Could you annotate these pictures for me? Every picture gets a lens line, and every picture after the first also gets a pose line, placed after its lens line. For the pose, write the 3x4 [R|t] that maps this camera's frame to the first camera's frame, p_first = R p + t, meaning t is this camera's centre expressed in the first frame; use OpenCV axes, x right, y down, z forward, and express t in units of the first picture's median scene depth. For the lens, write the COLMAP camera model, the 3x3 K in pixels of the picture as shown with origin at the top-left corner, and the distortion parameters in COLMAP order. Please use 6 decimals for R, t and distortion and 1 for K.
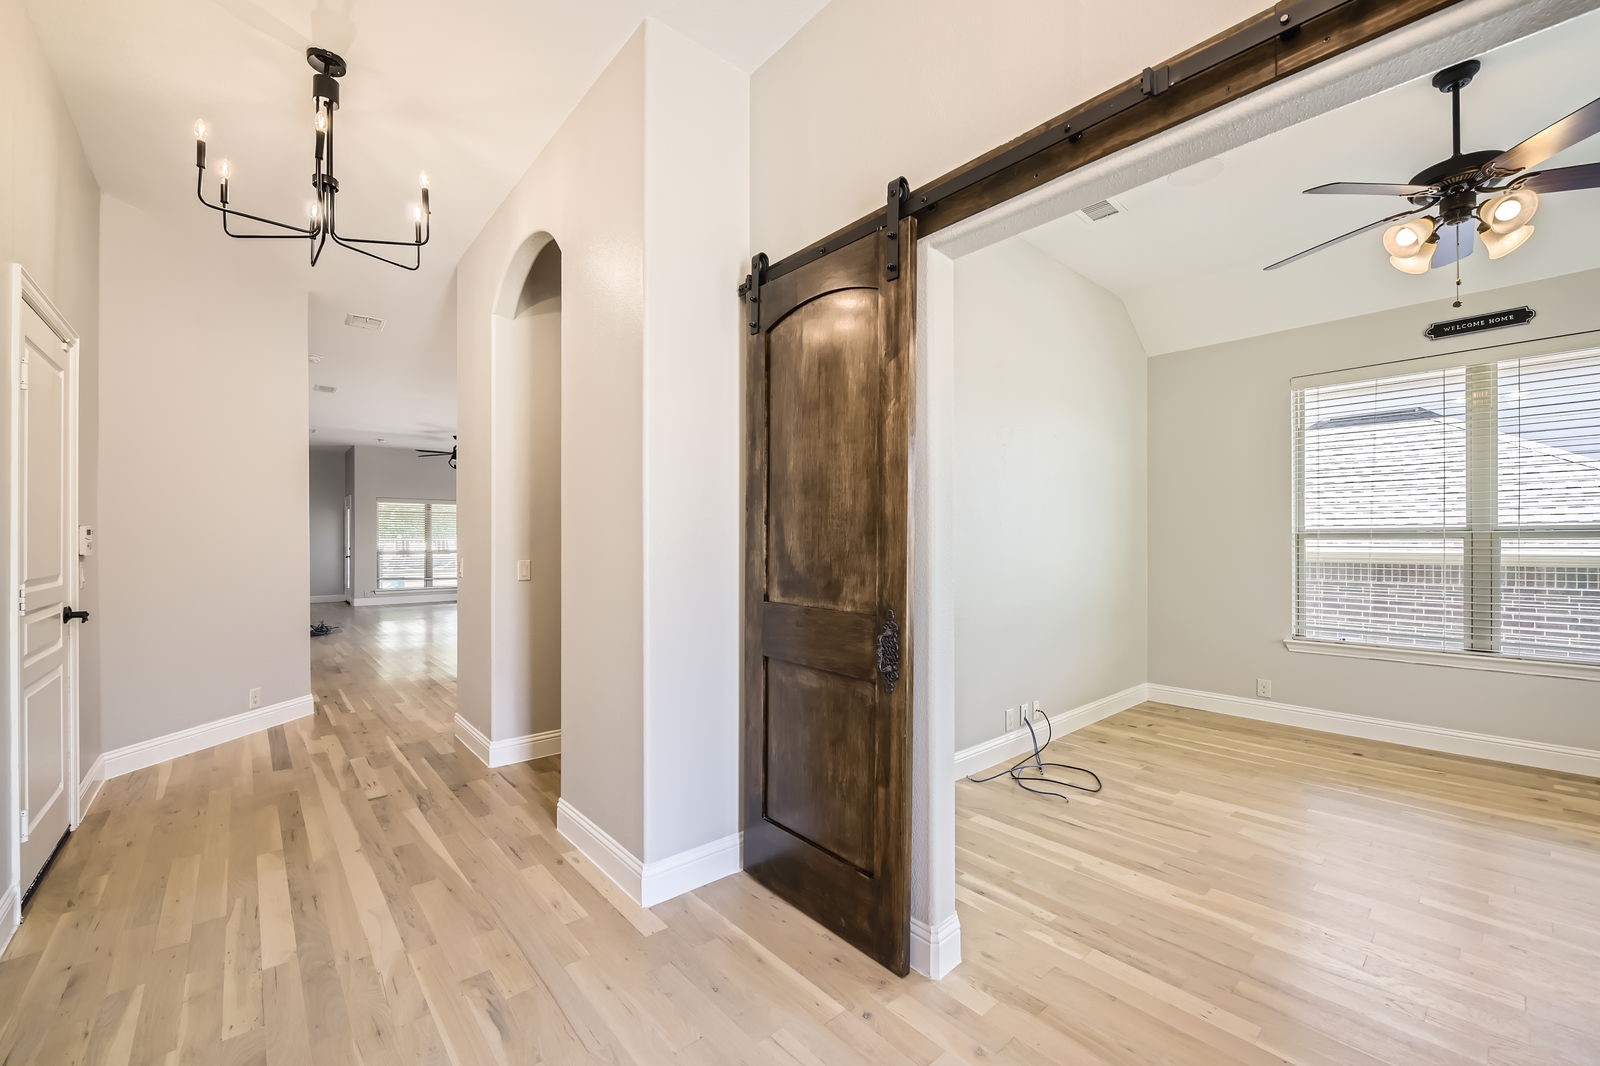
lens RADIAL K [[640.0, 0, 793.2], [0, 640.0, 538.7], [0, 0, 1]] dist [-0.007516, -0.000242]
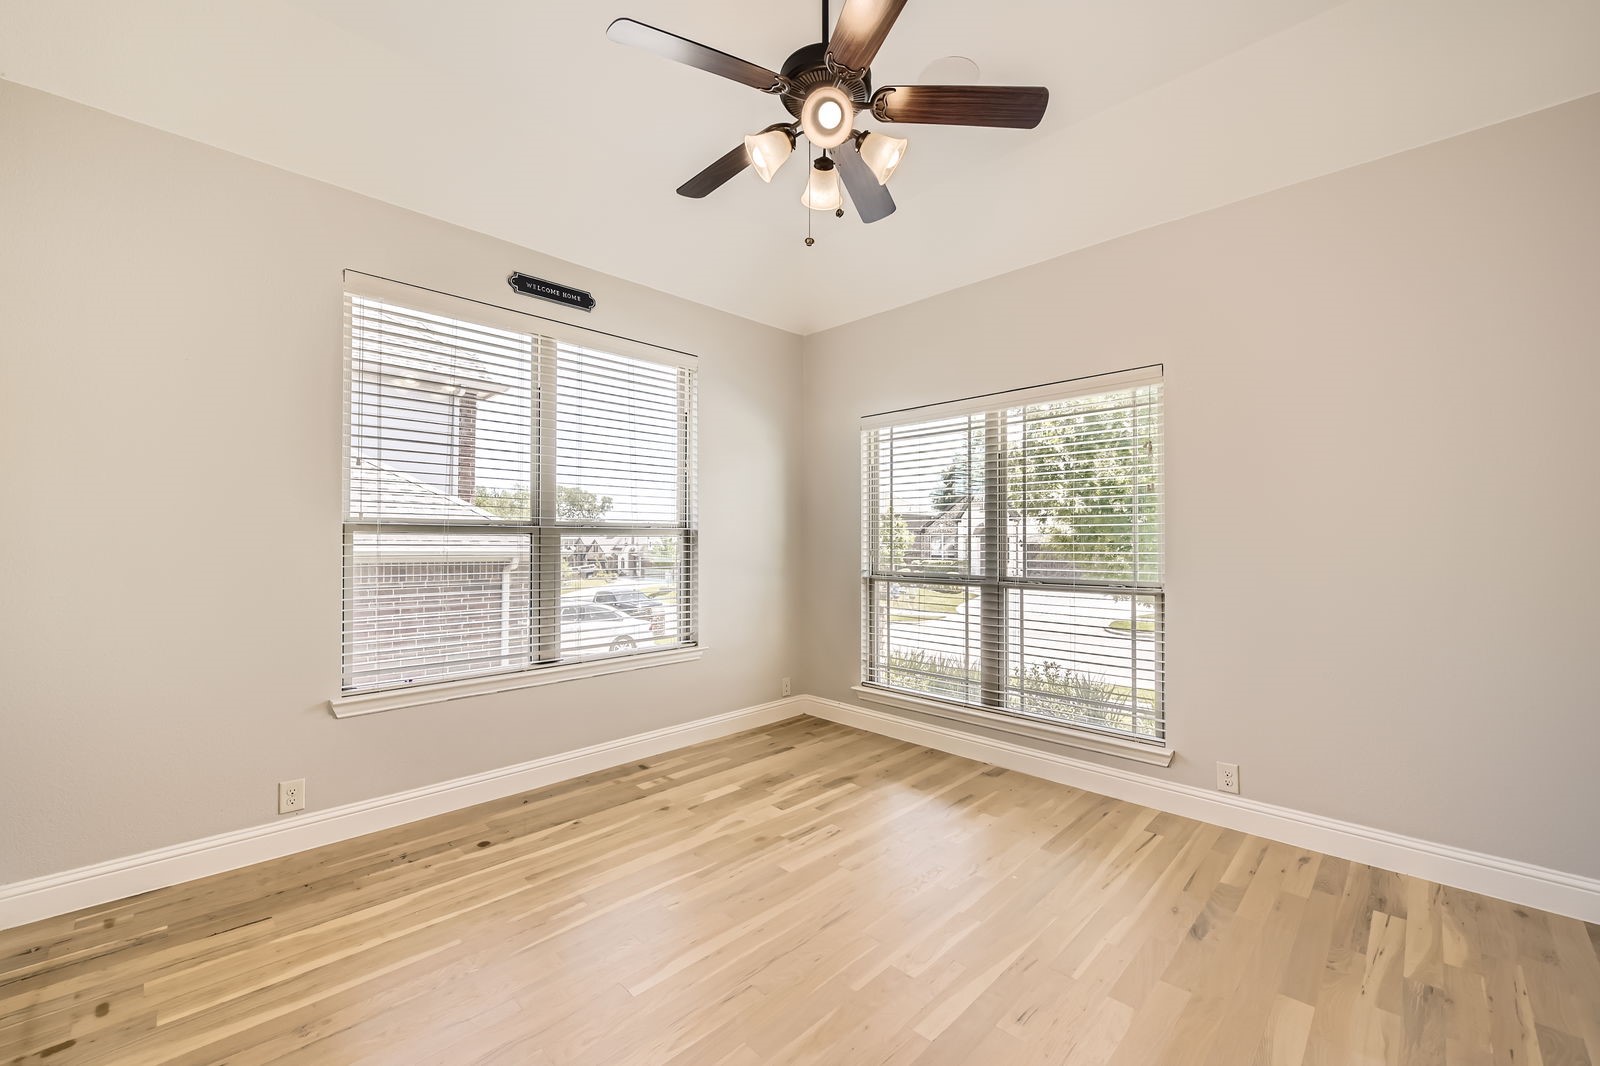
lens RADIAL K [[640.0, 0, 810.7], [0, 640.0, 535.2], [0, 0, 1]] dist [-0.007516, -0.000242]
pose [[-0.081119, 0.009278, 0.996661, 0.168531], [-0.007577, 0.999922, -0.009925, 0.006784], [-0.996676, -0.008357, -0.081042, 0.724912]]
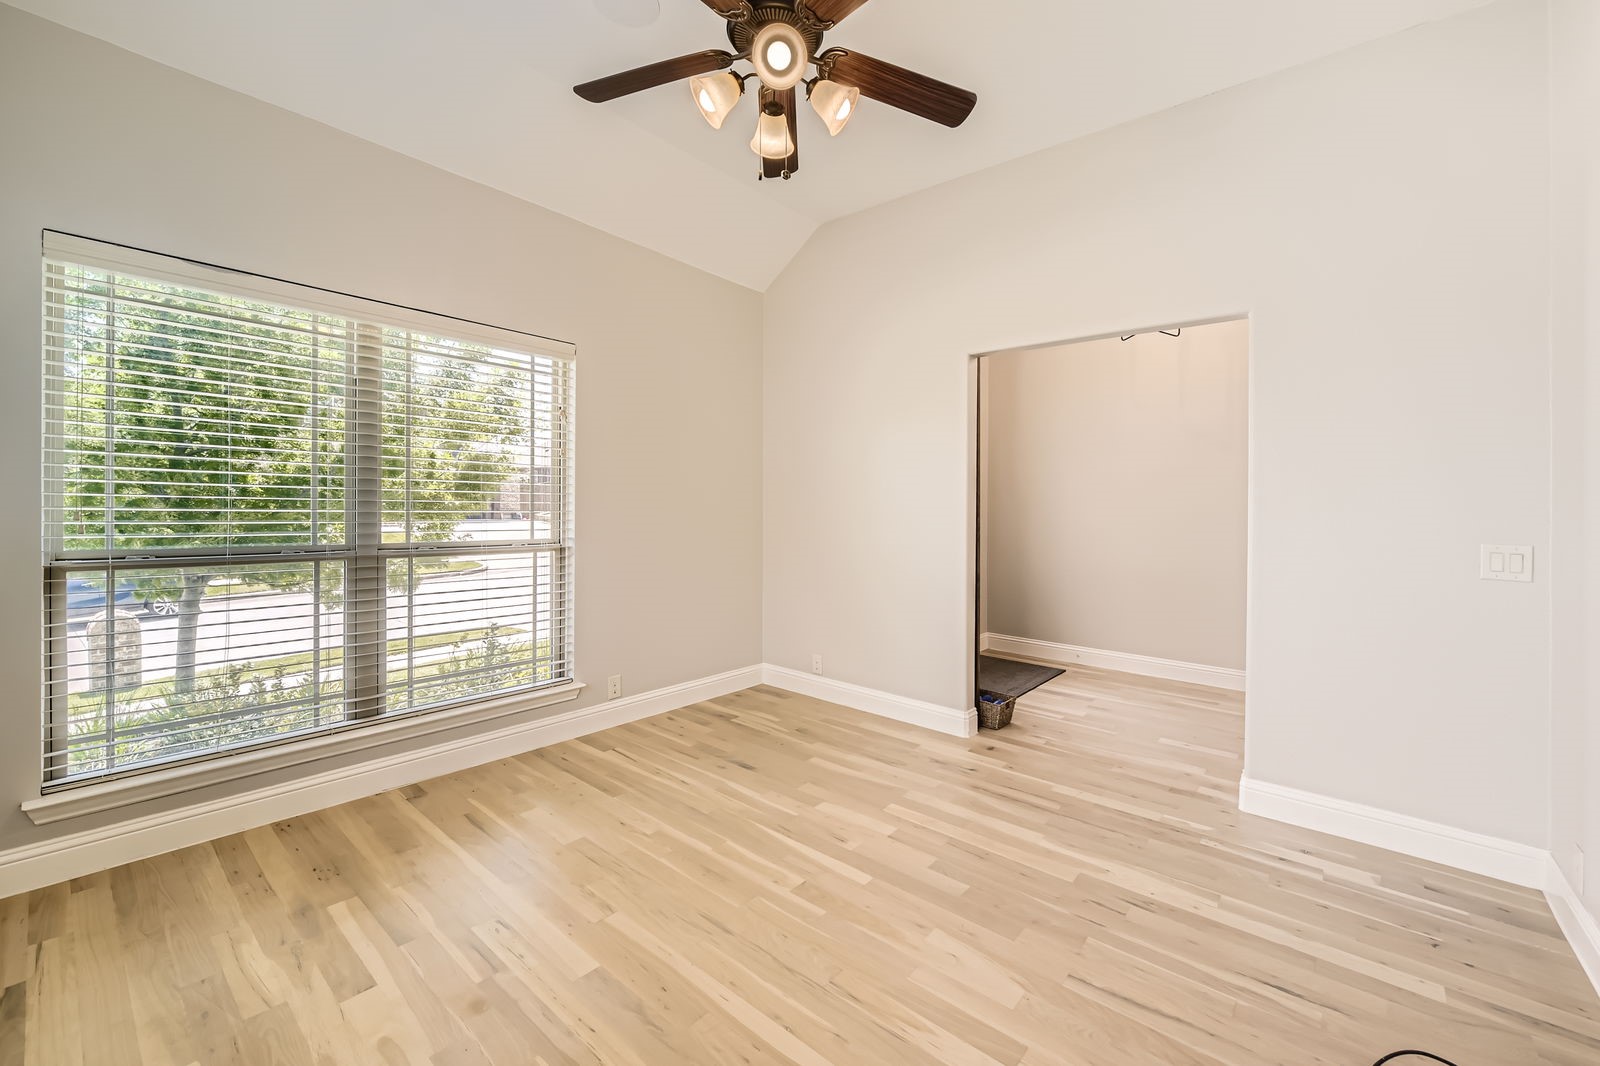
lens RADIAL K [[640.0, 0, 815.6], [0, 640.0, 516.2], [0, 0, 1]] dist [-0.007516, -0.000242]
pose [[-0.985642, -0.016201, -0.168071, 0.755228], [-0.017686, 0.999817, 0.007342, 0.012107], [0.167922, 0.010209, -0.985747, 1.171645]]
